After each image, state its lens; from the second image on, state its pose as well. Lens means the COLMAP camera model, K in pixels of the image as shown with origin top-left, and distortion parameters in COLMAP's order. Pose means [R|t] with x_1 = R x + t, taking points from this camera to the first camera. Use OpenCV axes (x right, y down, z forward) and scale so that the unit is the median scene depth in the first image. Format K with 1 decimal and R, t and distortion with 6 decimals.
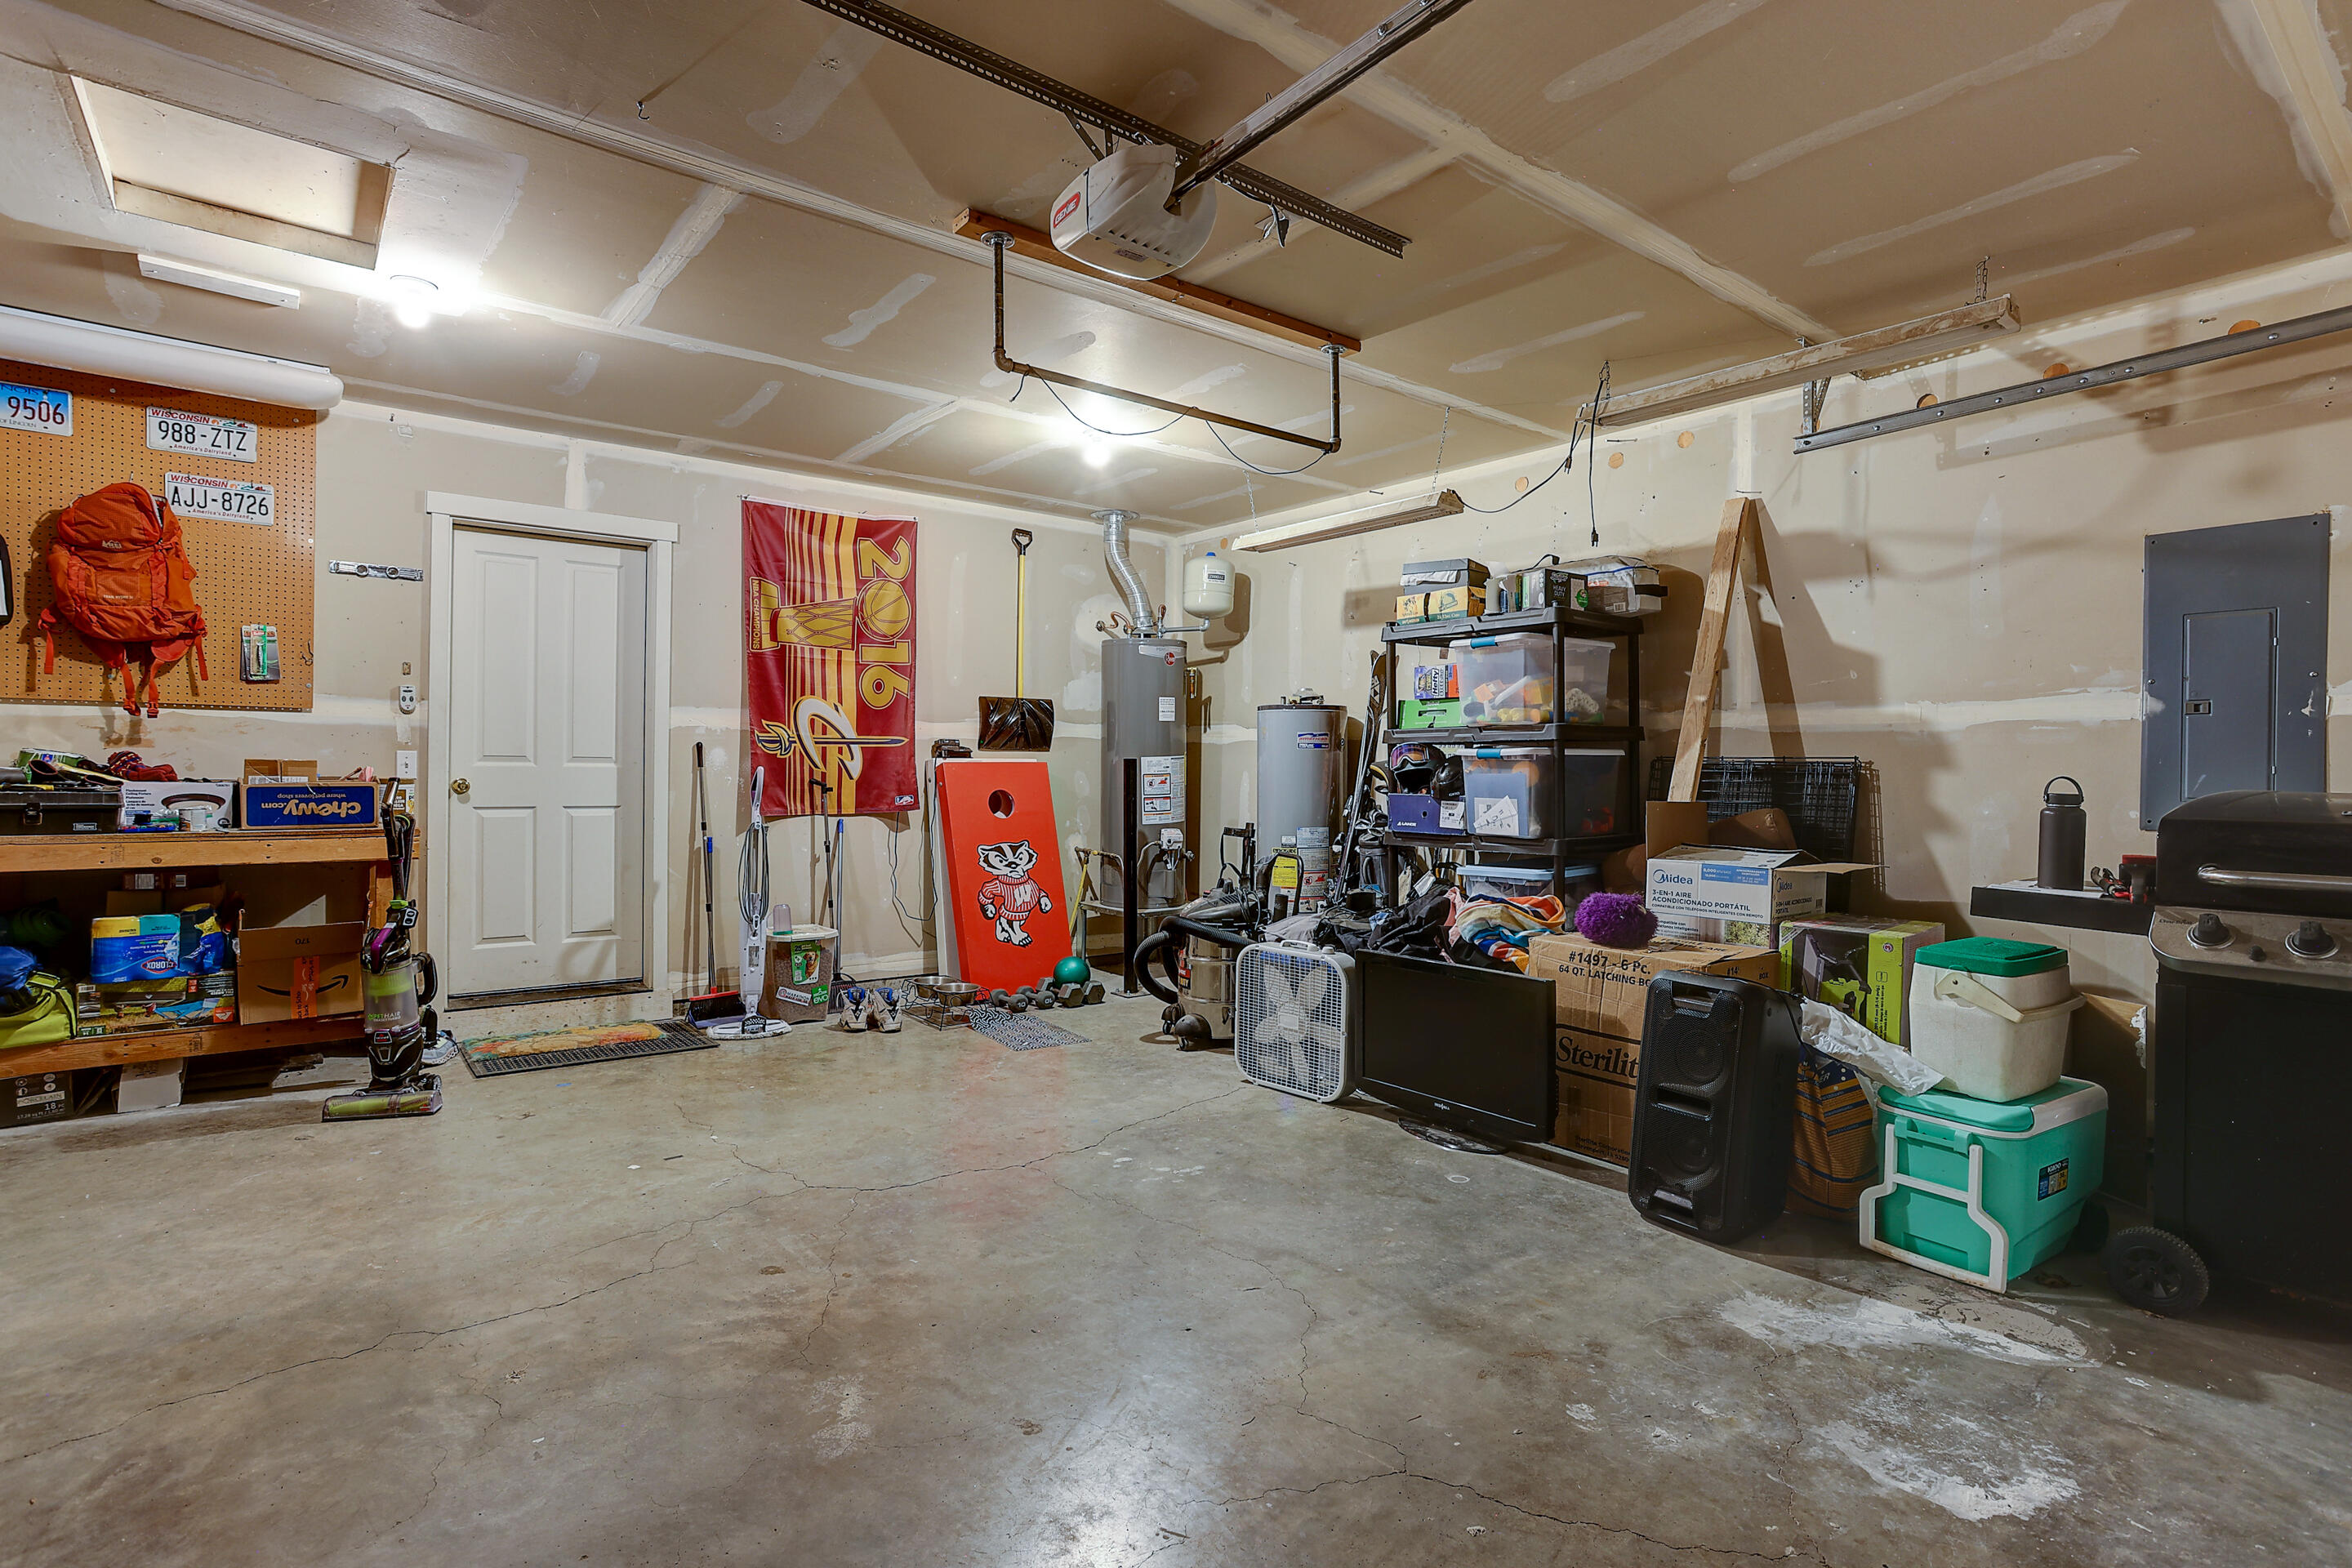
lens RADIAL K [[1135.1, 0, 1172.4], [0, 1135.1, 778.8], [0, 0, 1]] dist [-0.022227, 0.008675]
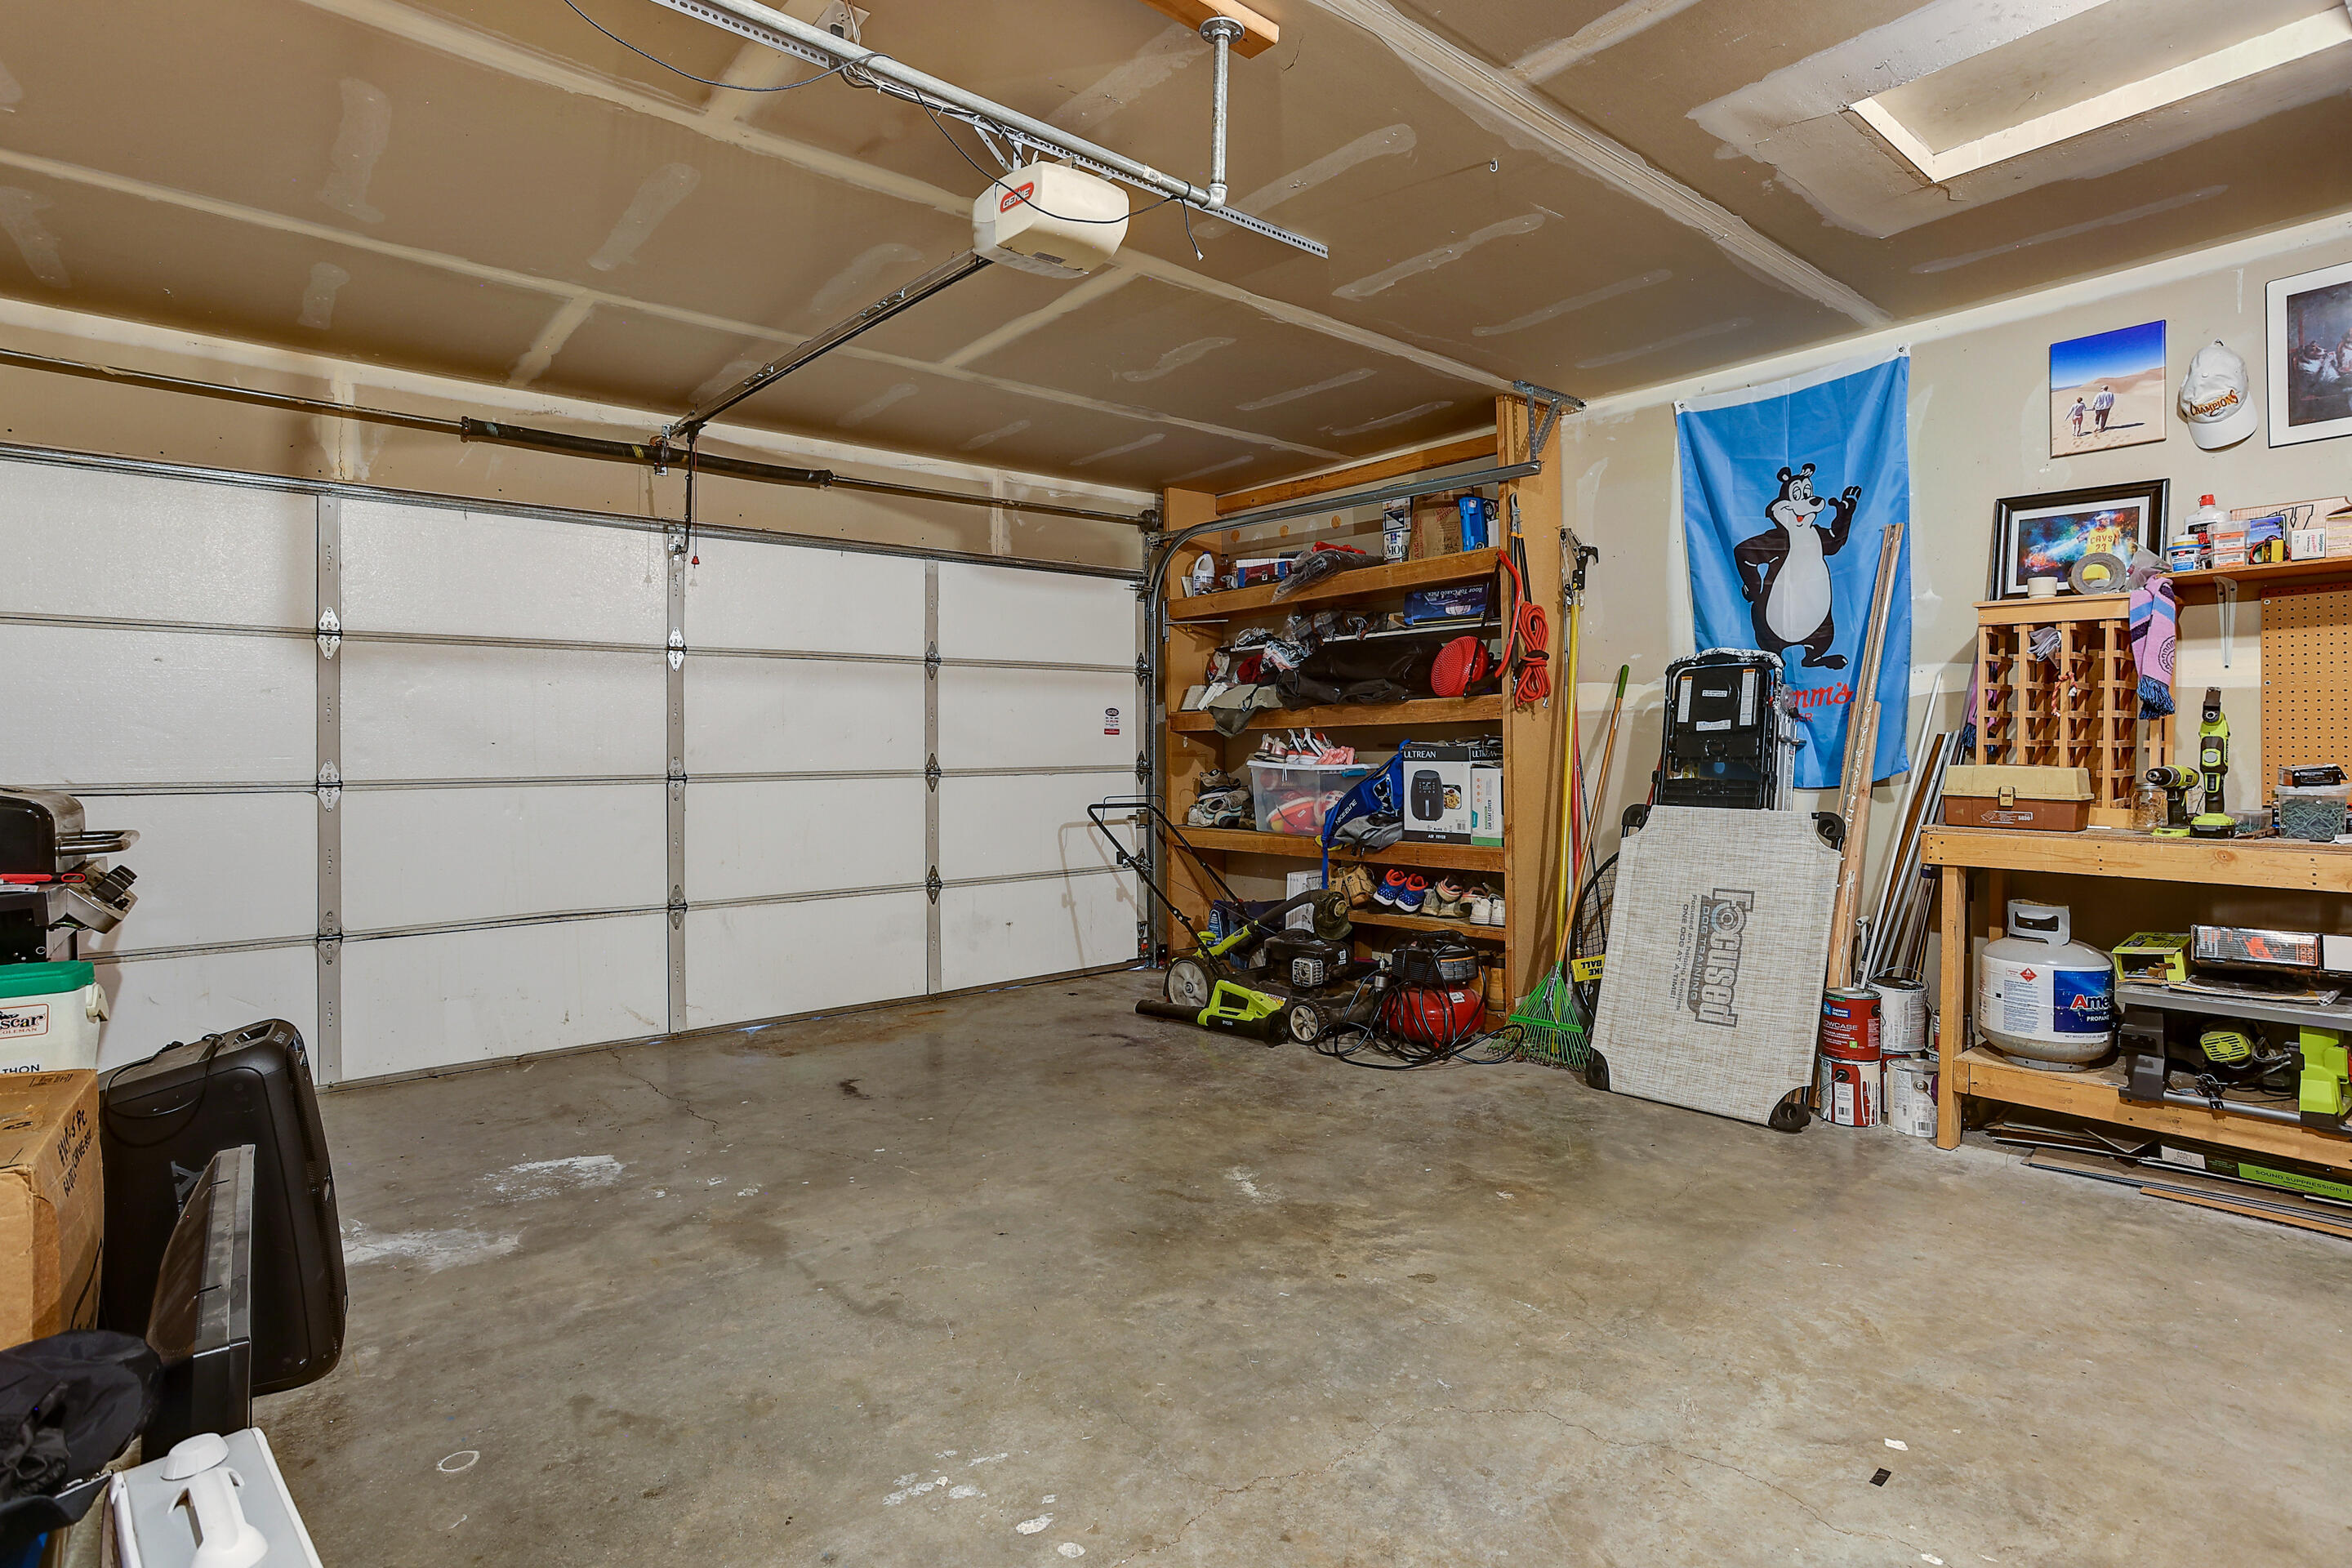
lens RADIAL K [[1135.1, 0, 1177.5], [0, 1135.1, 767.5], [0, 0, 1]] dist [-0.022227, 0.008675]
pose [[-0.999645, 0.000712, -0.026640, -0.131928], [0.000209, 0.999822, 0.018890, -0.014082], [0.026649, 0.018878, -0.999467, 2.092611]]
